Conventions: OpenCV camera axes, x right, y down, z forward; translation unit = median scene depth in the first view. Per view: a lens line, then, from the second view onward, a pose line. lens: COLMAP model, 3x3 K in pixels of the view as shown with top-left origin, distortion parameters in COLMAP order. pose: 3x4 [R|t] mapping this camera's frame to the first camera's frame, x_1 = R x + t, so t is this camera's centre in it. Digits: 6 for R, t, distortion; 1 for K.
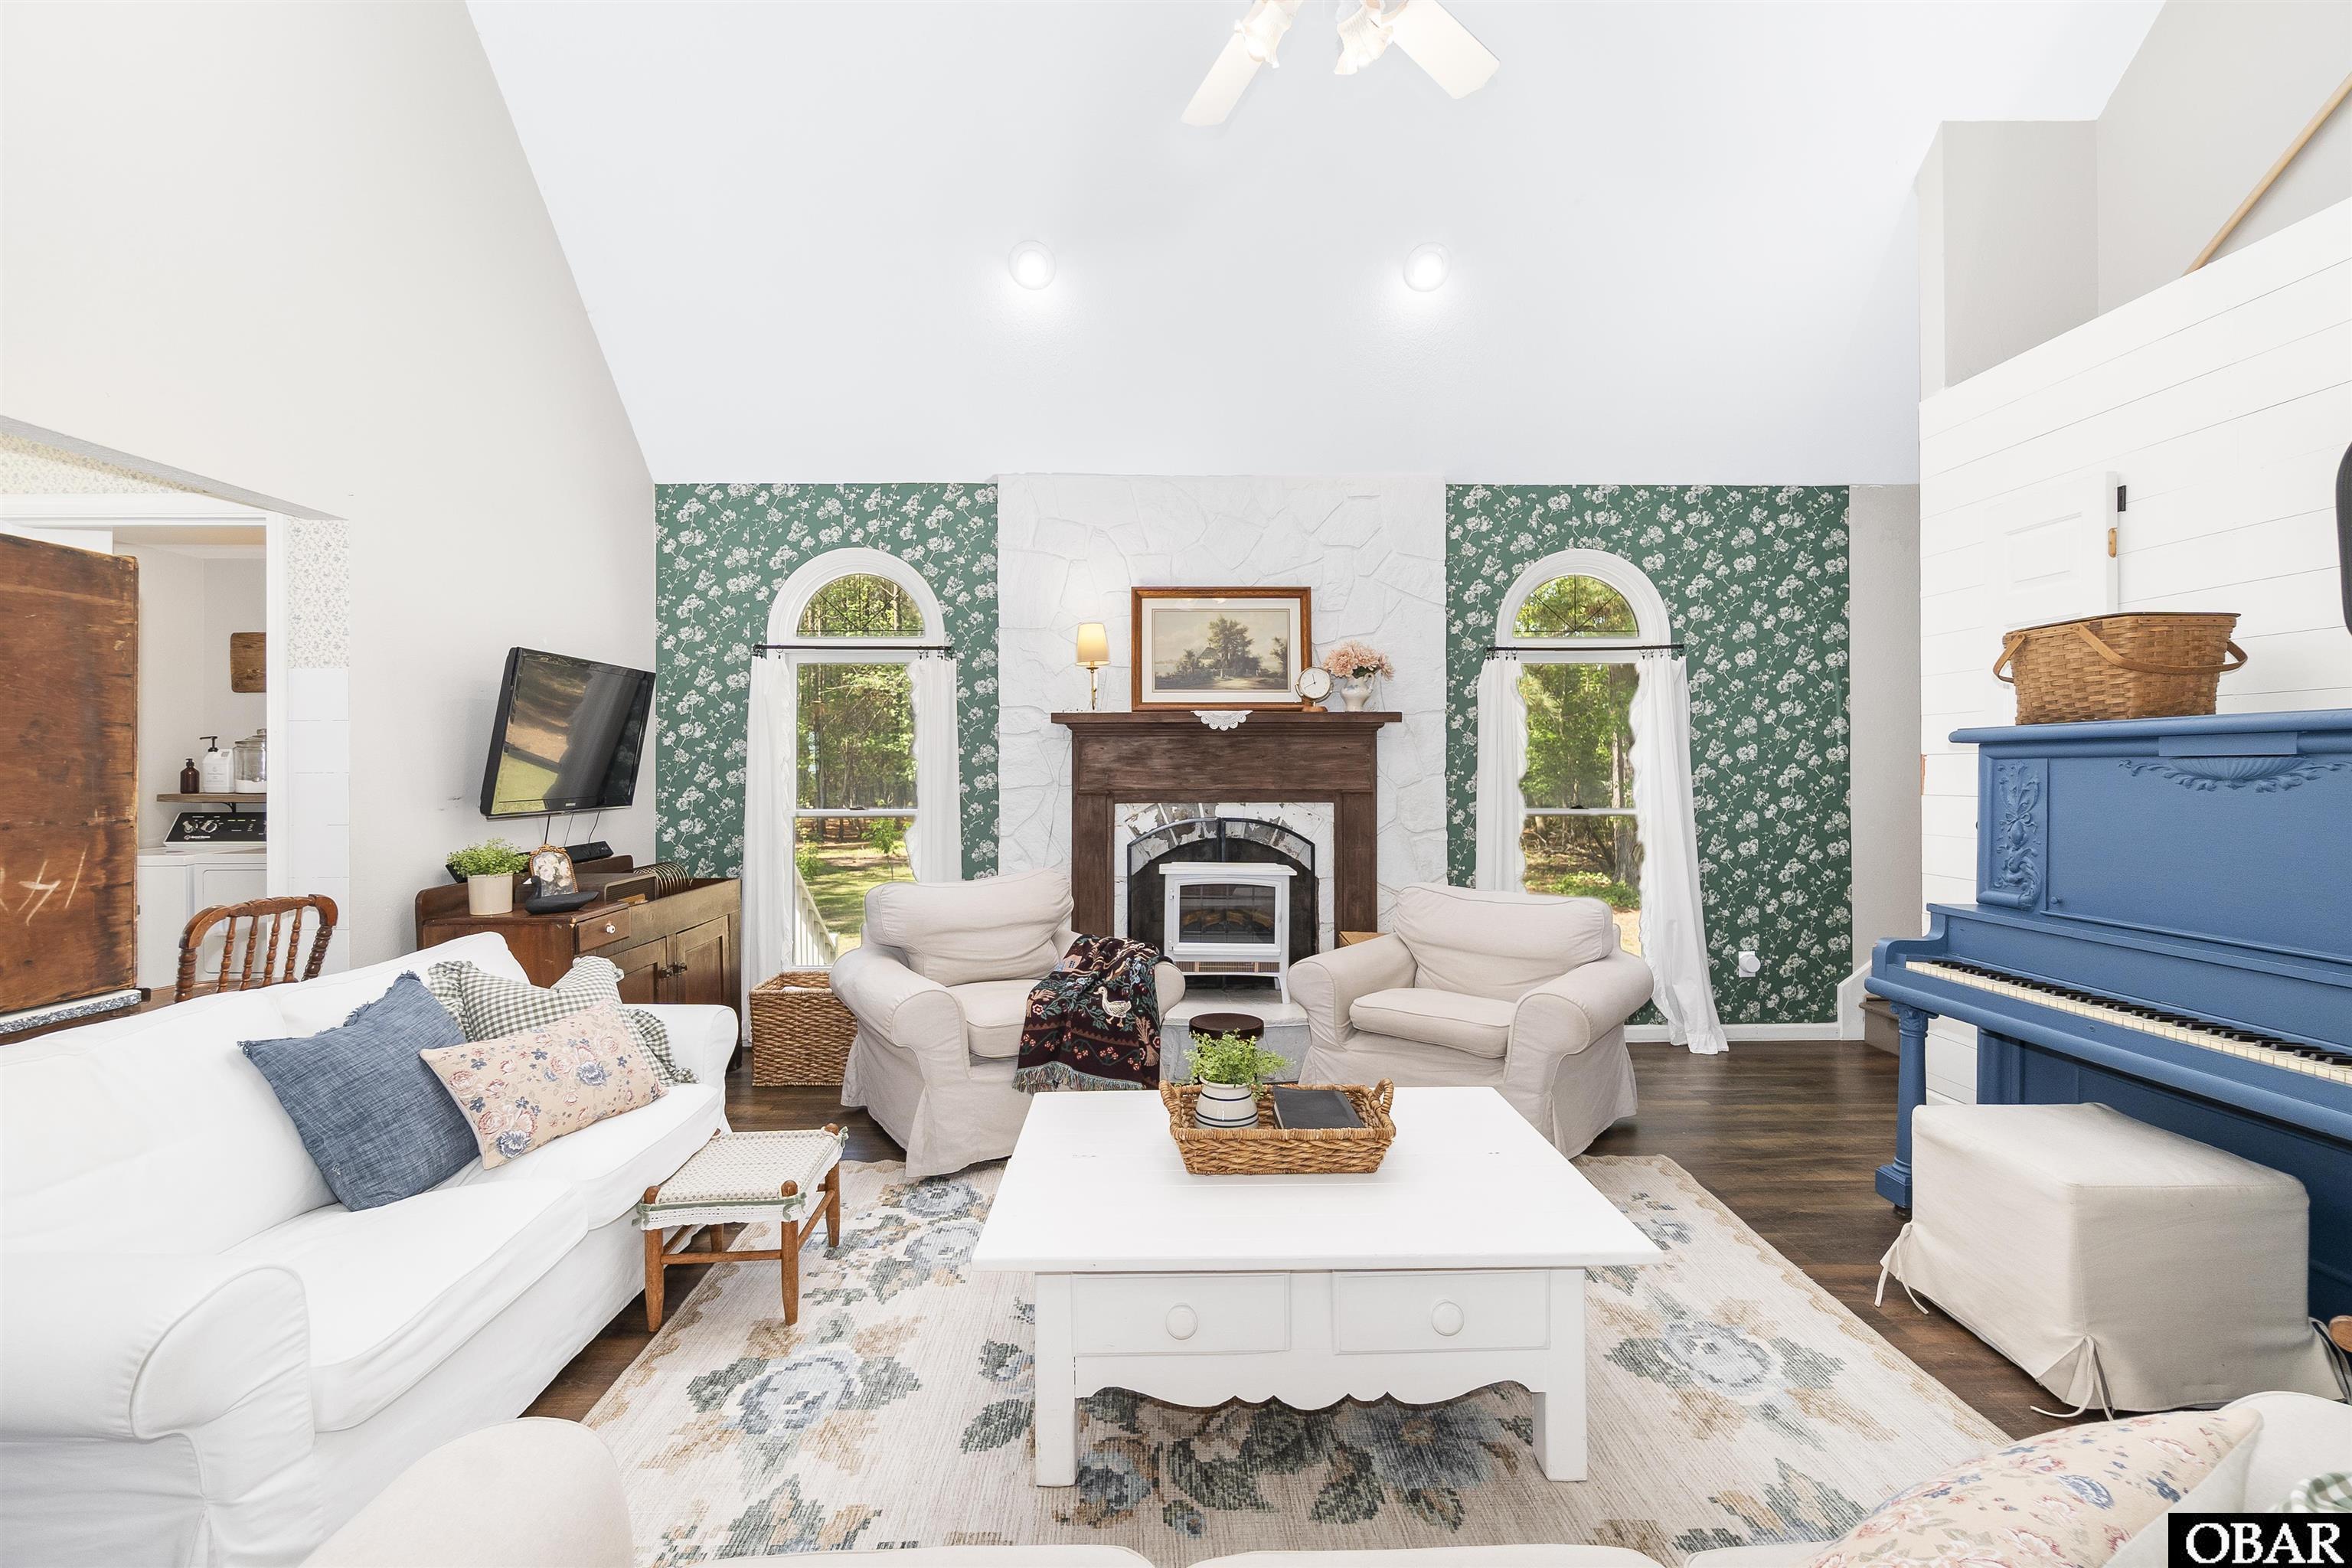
lens RADIAL K [[1016.5, 0, 1169.5], [0, 1016.5, 781.1], [0, 0, 1]] dist [-0.001066, 0.000912]
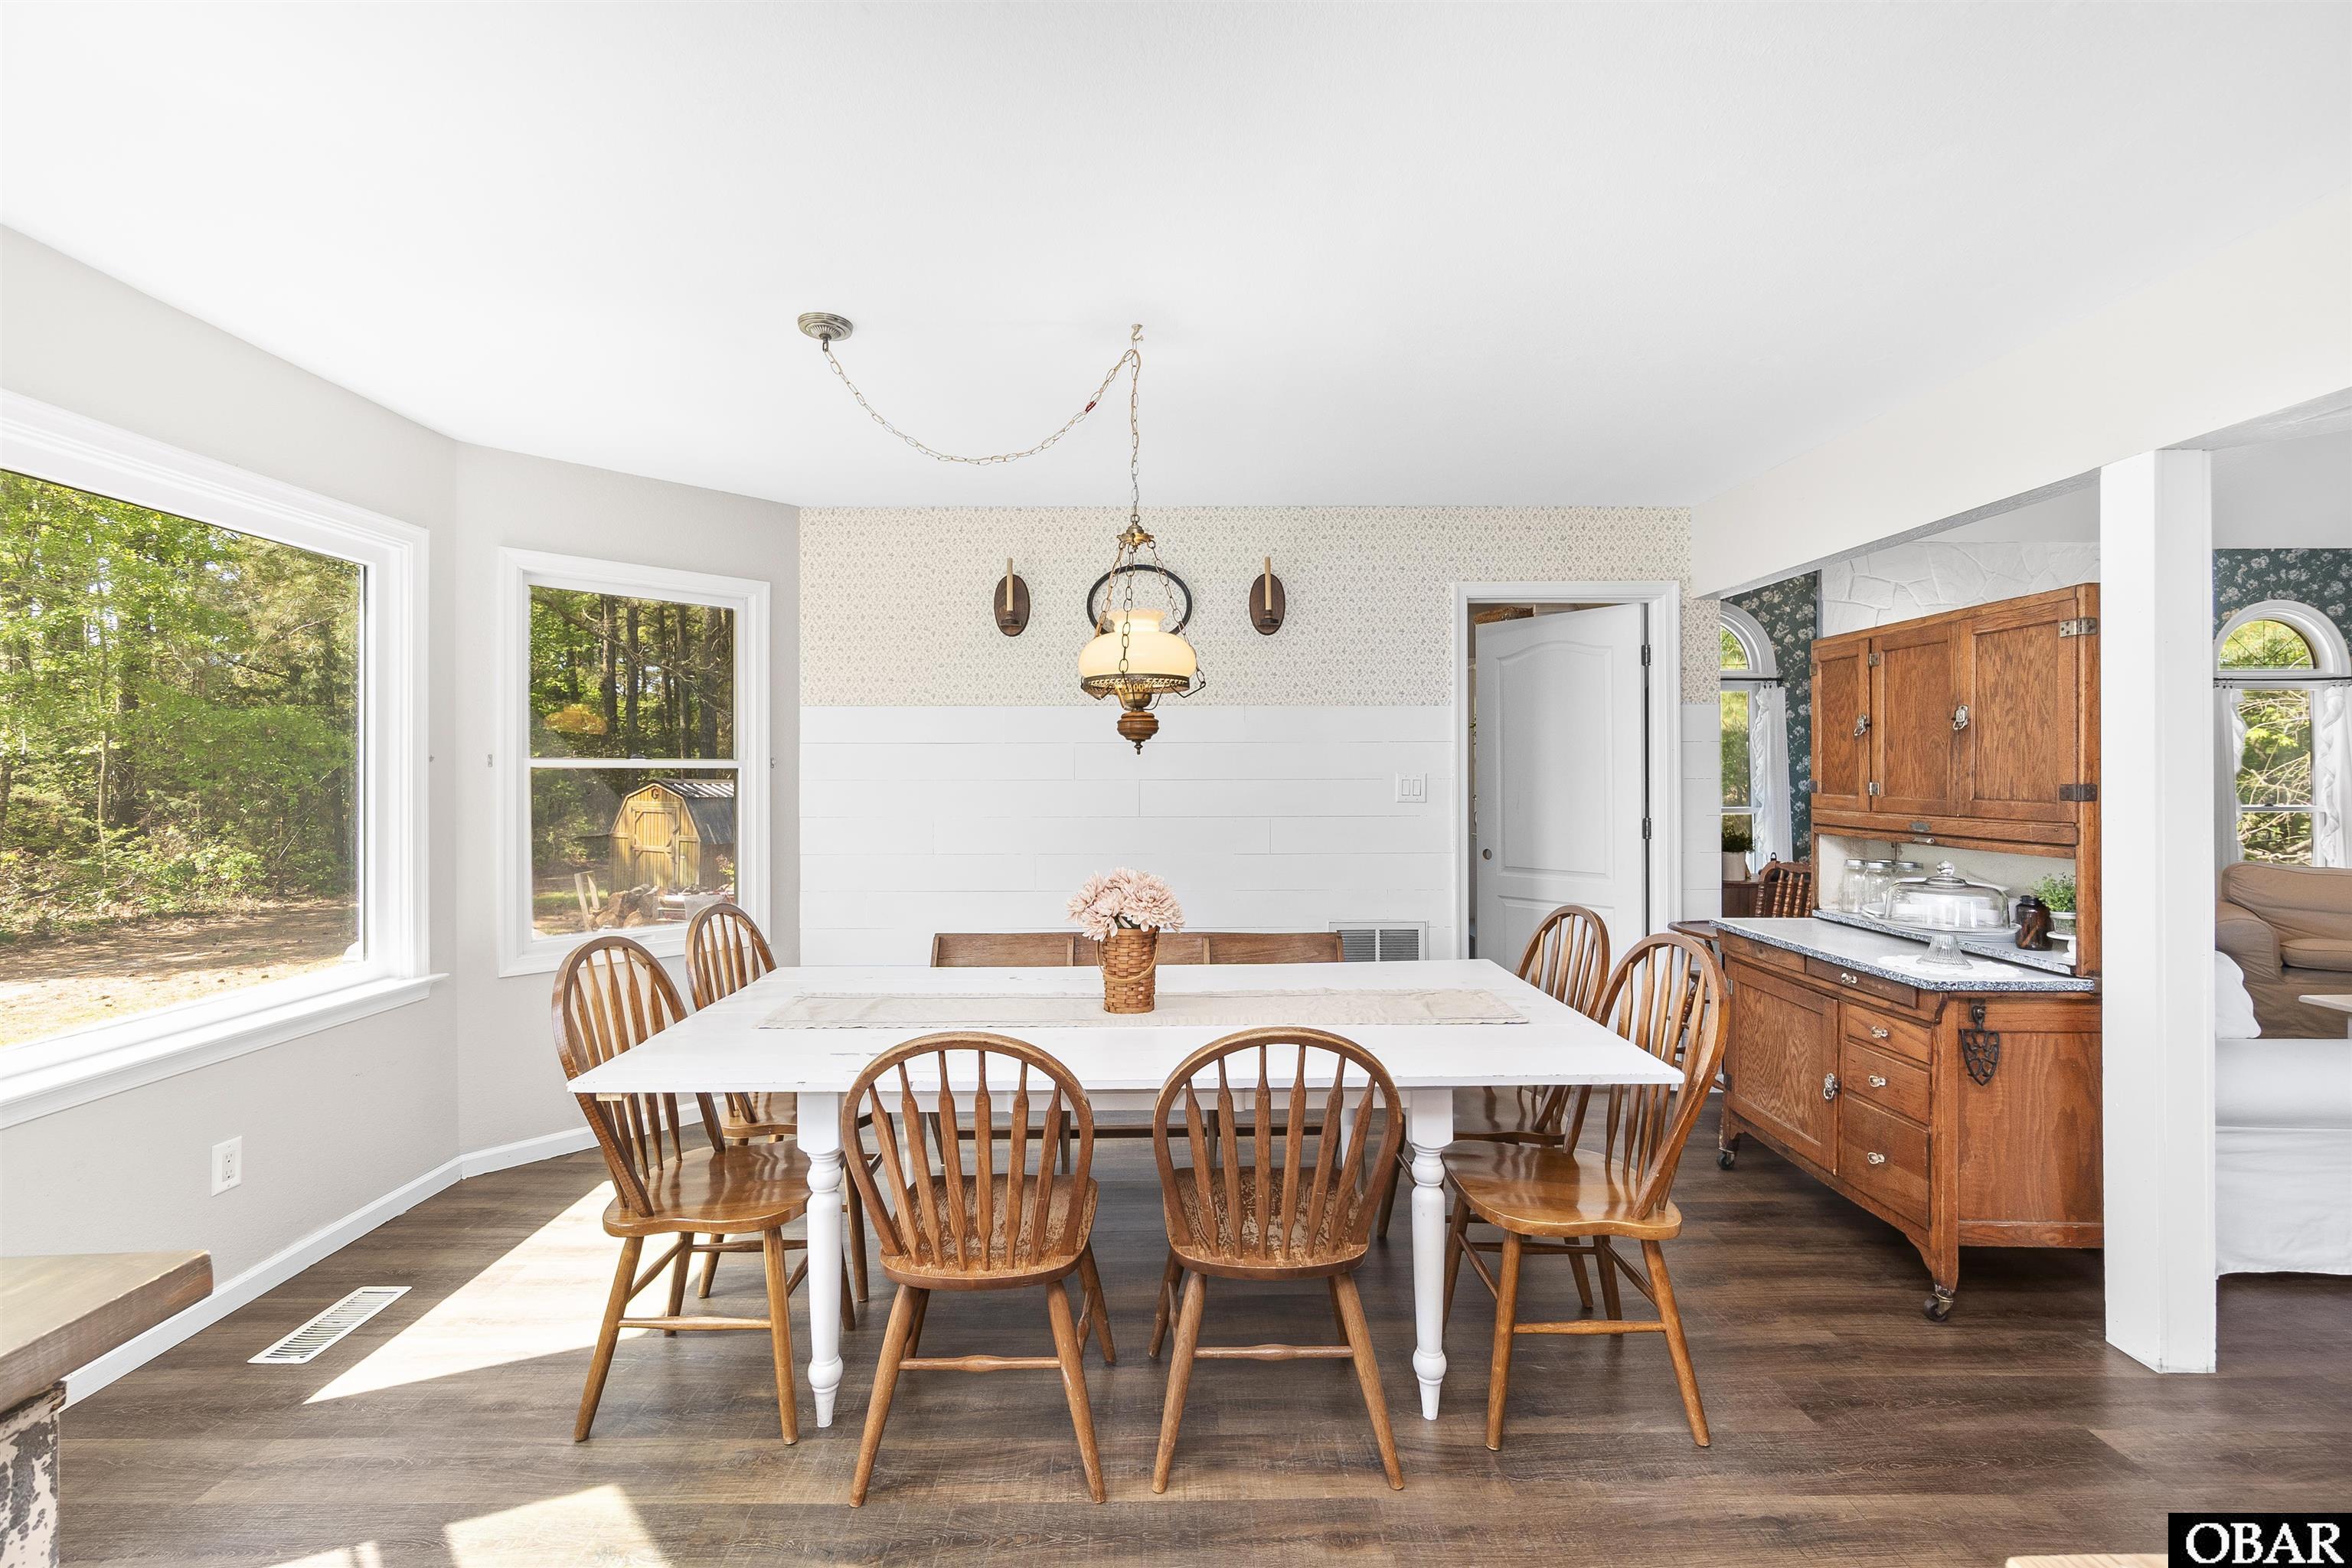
lens RADIAL K [[1016.5, 0, 1174.9], [0, 1016.5, 780.2], [0, 0, 1]] dist [-0.001066, 0.000912]
pose [[0.999981, -0.003091, 0.005285, -0.977570], [0.003058, 0.999976, 0.006141, -0.015141], [-0.005304, -0.006124, 0.999967, -0.260993]]
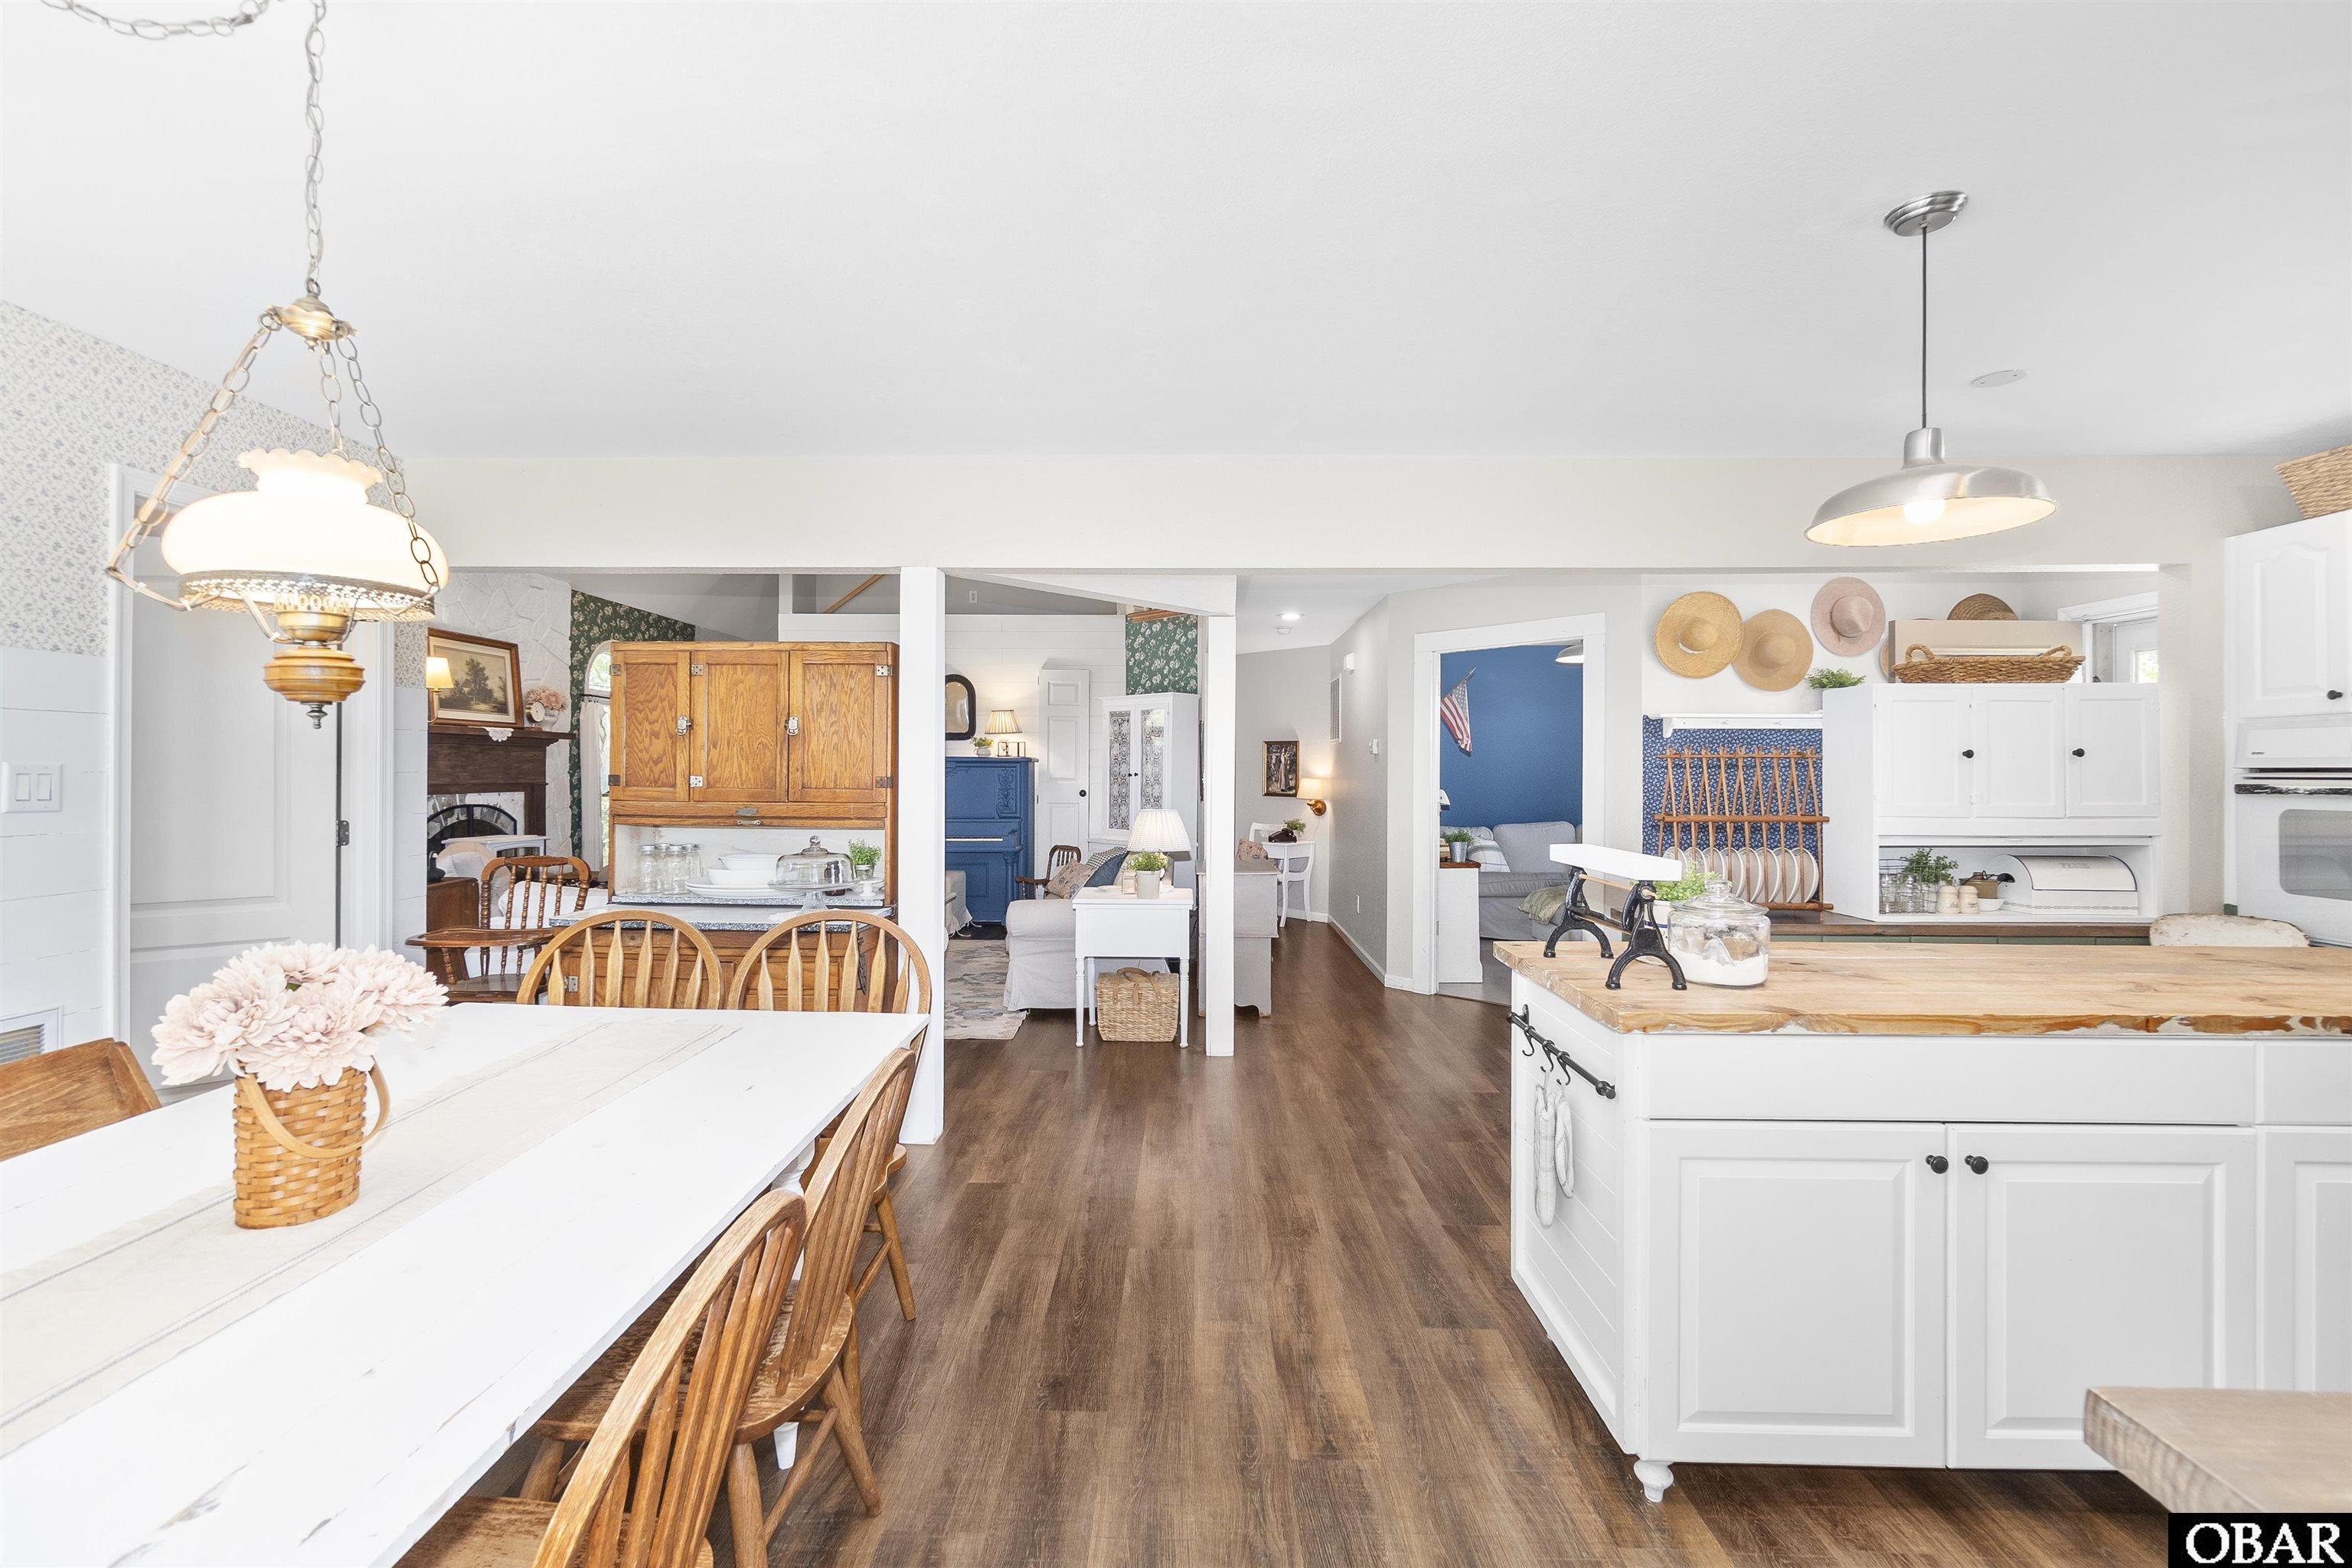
lens RADIAL K [[1016.5, 0, 1169.2], [0, 1016.5, 770.8], [0, 0, 1]] dist [-0.001066, 0.000912]
pose [[0.026088, -0.000071, 0.999660, -1.280014], [-0.005773, 0.999983, 0.000222, -0.014419], [-0.999643, -0.005777, 0.026087, 0.025065]]
